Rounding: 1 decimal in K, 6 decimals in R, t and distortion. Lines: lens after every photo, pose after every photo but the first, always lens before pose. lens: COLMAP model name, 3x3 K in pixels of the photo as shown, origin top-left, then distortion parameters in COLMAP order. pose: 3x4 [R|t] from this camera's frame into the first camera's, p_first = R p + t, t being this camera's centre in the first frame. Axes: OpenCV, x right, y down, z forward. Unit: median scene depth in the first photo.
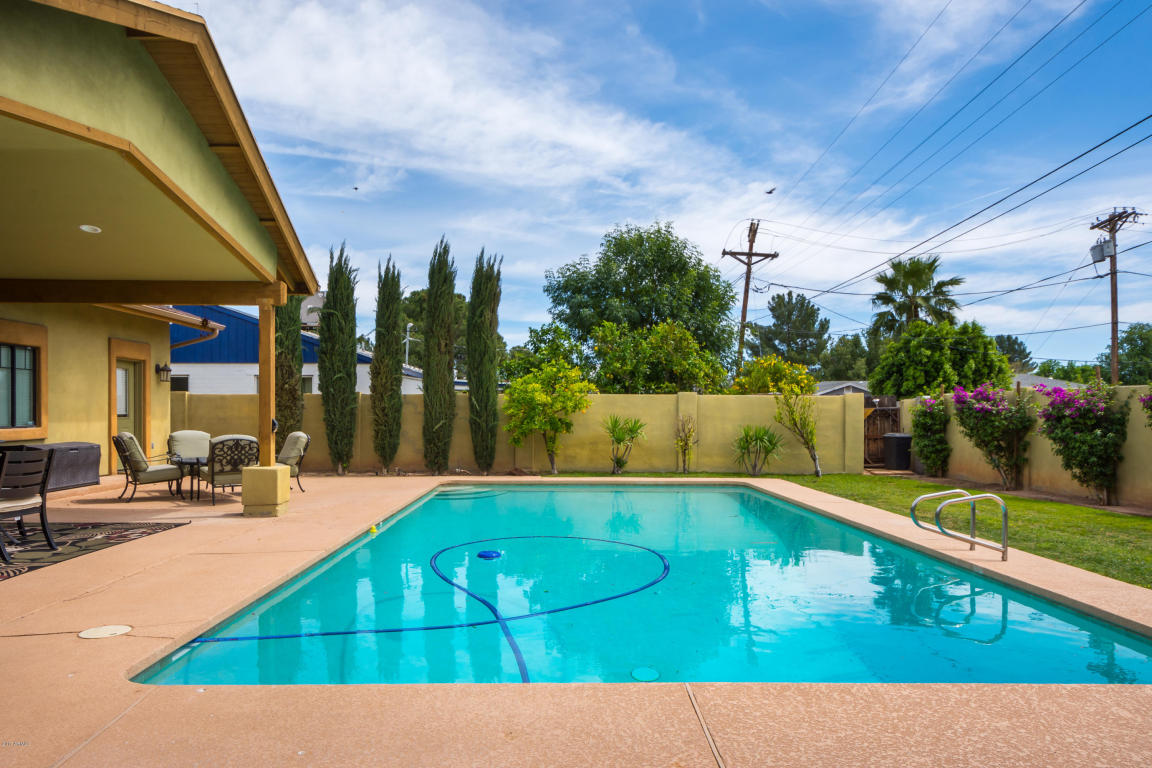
lens RADIAL K [[744.3, 0, 577.4], [0, 744.3, 410.4], [0, 0, 1]] dist [0.002439, 0.000706]
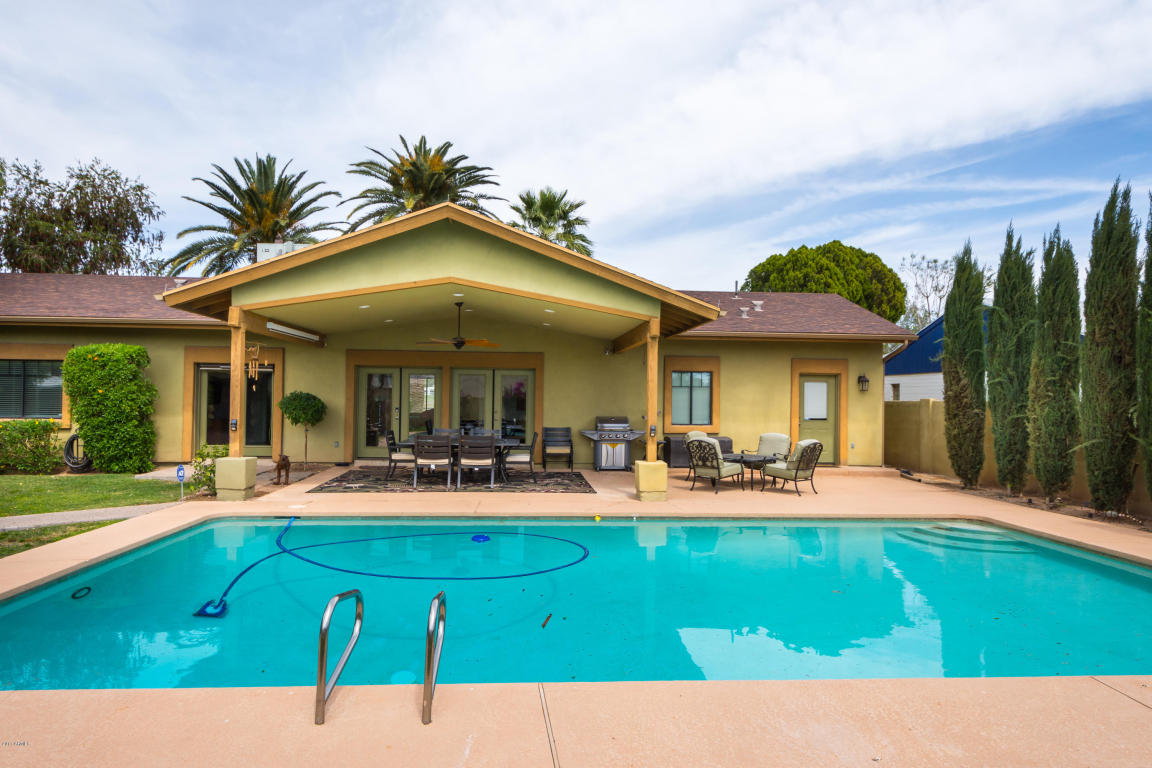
lens RADIAL K [[687.8, 0, 576.0], [0, 687.8, 384.0], [0, 0, 1]] dist [0.018341, -0.000493]
pose [[0.052385, -0.020800, -0.998410, 0.629915], [-0.011808, 0.999700, -0.021446, -0.026825], [0.998557, 0.012913, 0.052124, 0.656287]]
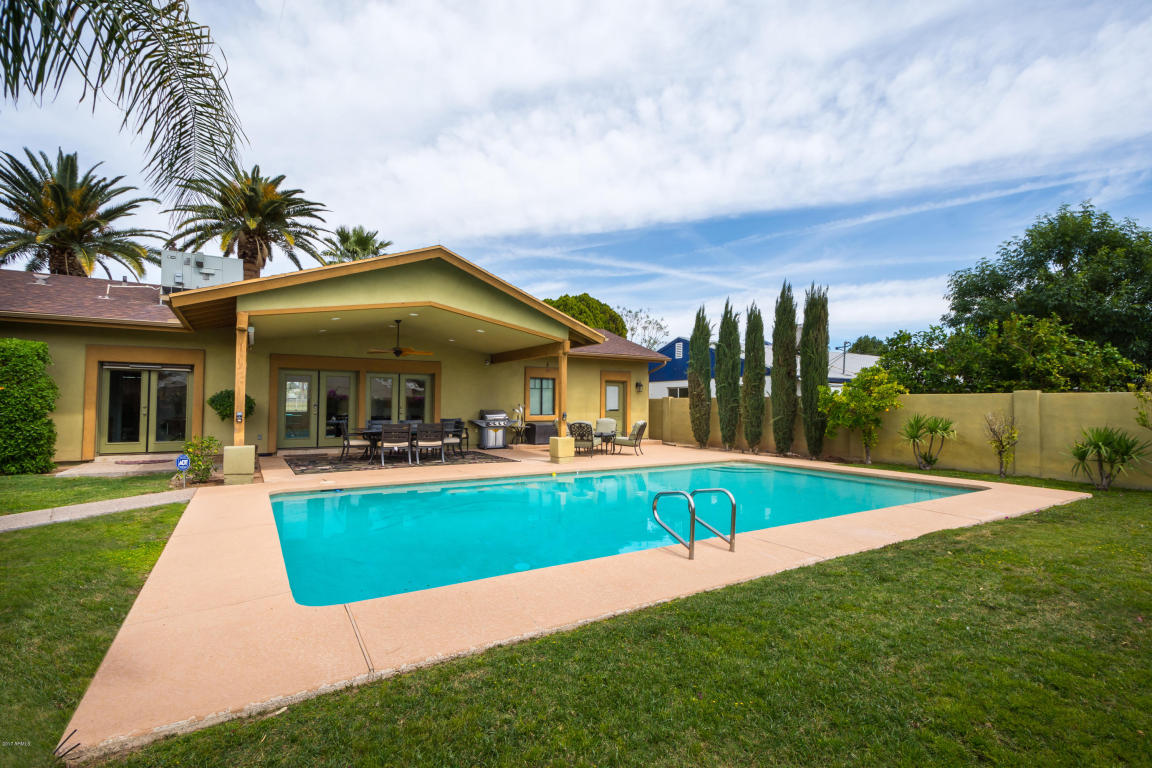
lens RADIAL K [[532.1, 0, 589.5], [0, 532.1, 386.3], [0, 0, 1]] dist [0.005602, 0.000226]
pose [[0.523432, -0.029390, -0.851560, 0.641209], [-0.003091, 0.999333, -0.036390, -0.005124], [0.852062, 0.021680, 0.522992, 0.278915]]
